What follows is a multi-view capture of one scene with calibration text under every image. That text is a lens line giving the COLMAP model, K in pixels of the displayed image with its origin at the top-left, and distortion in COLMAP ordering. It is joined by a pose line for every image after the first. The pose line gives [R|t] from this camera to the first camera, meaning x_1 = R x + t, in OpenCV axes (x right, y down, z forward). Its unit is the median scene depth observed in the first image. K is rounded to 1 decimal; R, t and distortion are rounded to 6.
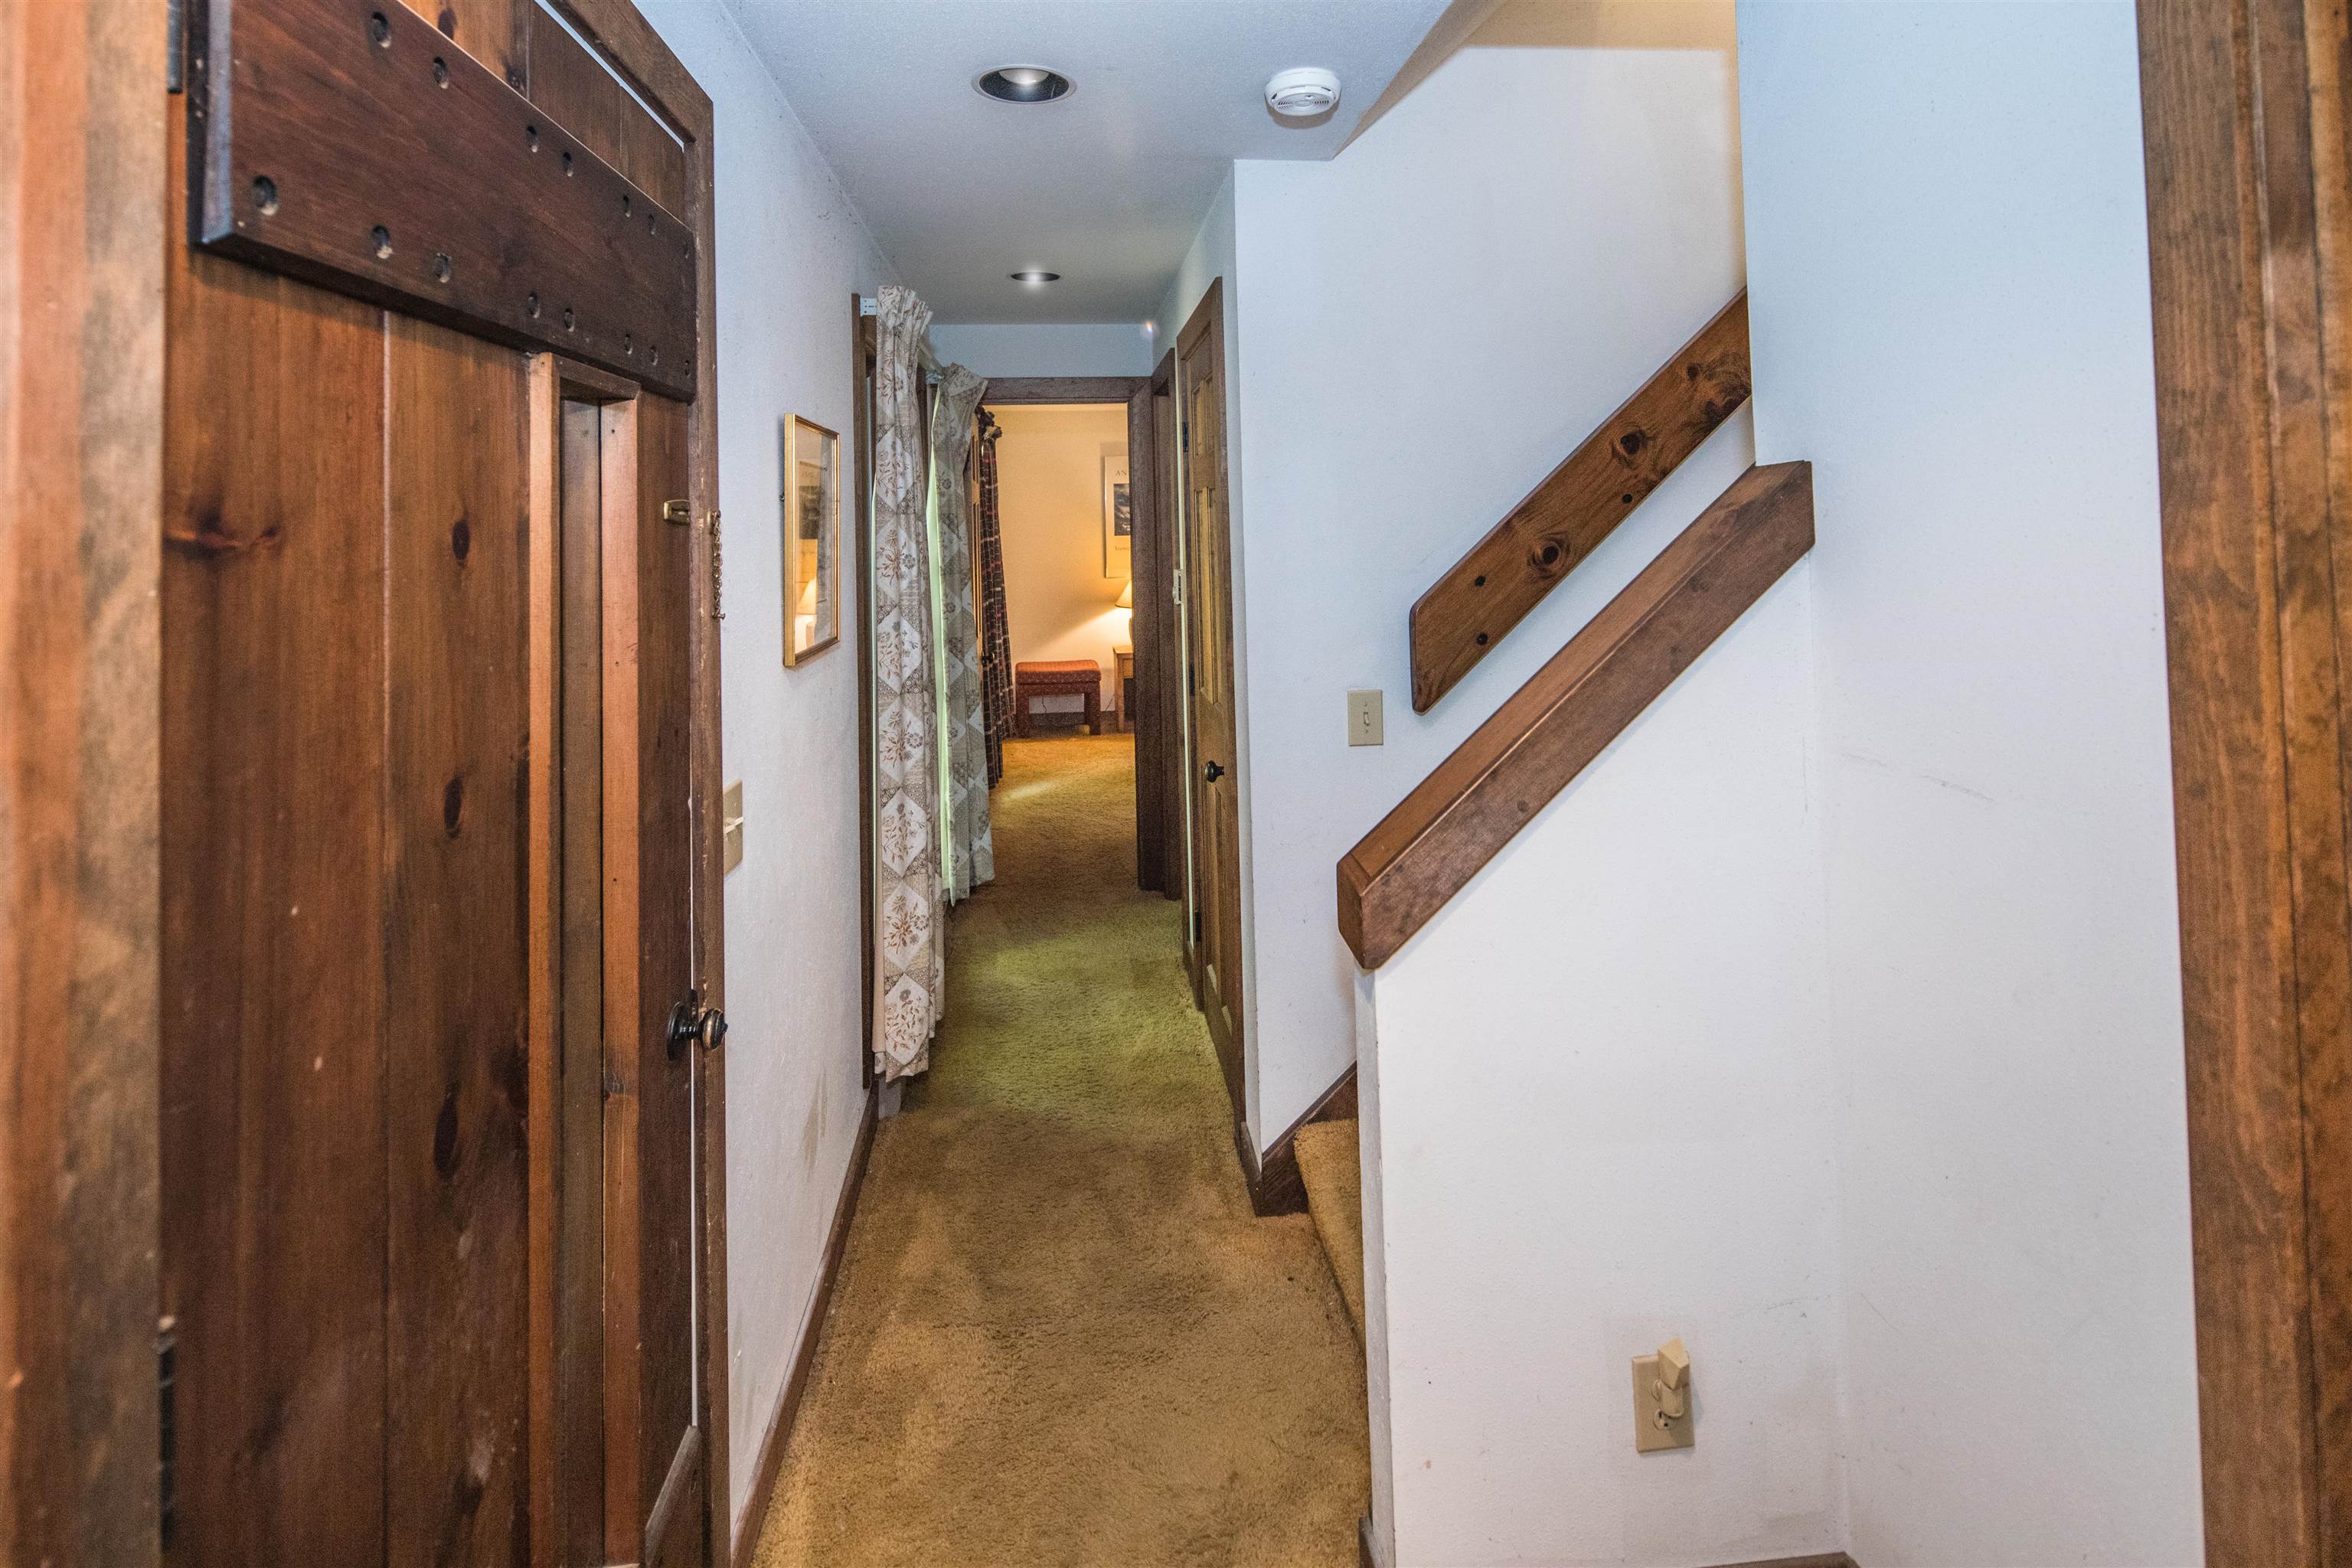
lens RADIAL K [[1216.6, 0, 1175.2], [0, 1216.6, 745.6], [0, 0, 1]] dist [-0.000270, -0.001386]
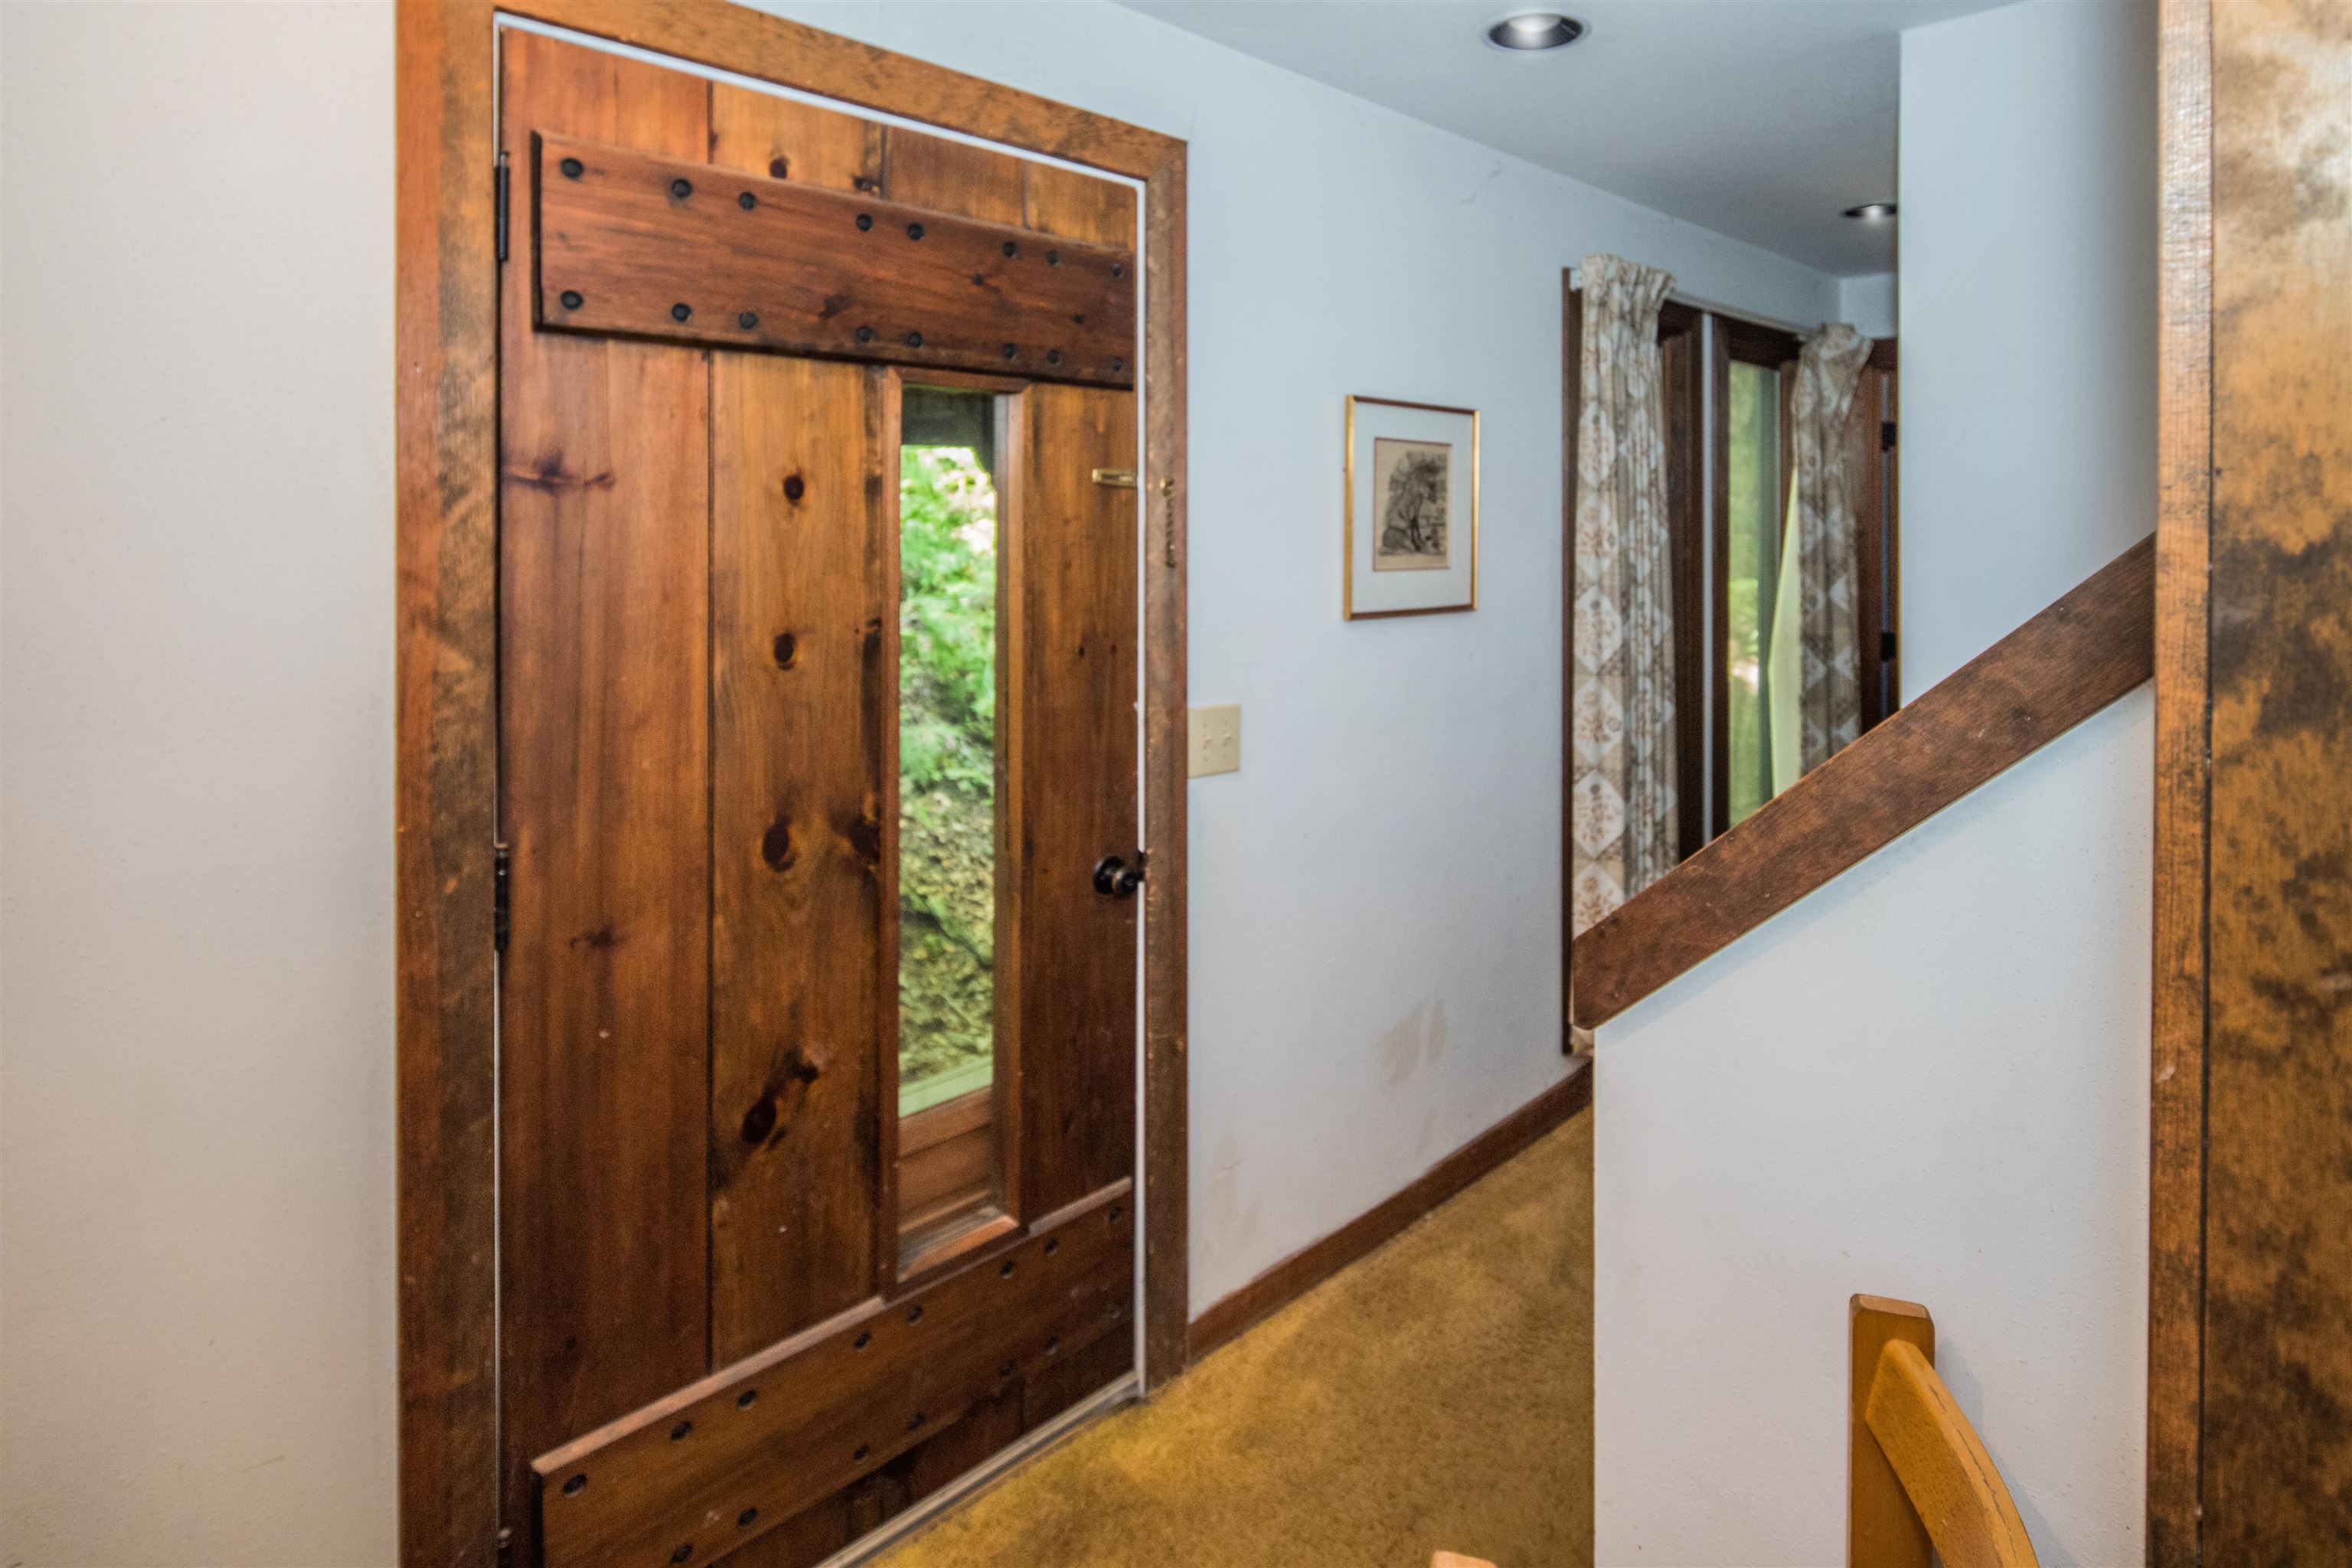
lens RADIAL K [[1165.8, 0, 1176.0], [0, 1165.8, 784.0], [0, 0, 1]] dist [0.004239, -0.000029]
pose [[0.601964, 0.213588, -0.769428, 1.137565], [-0.170875, 0.975699, 0.137163, -0.093872], [0.780027, 0.048909, 0.623832, 0.495153]]
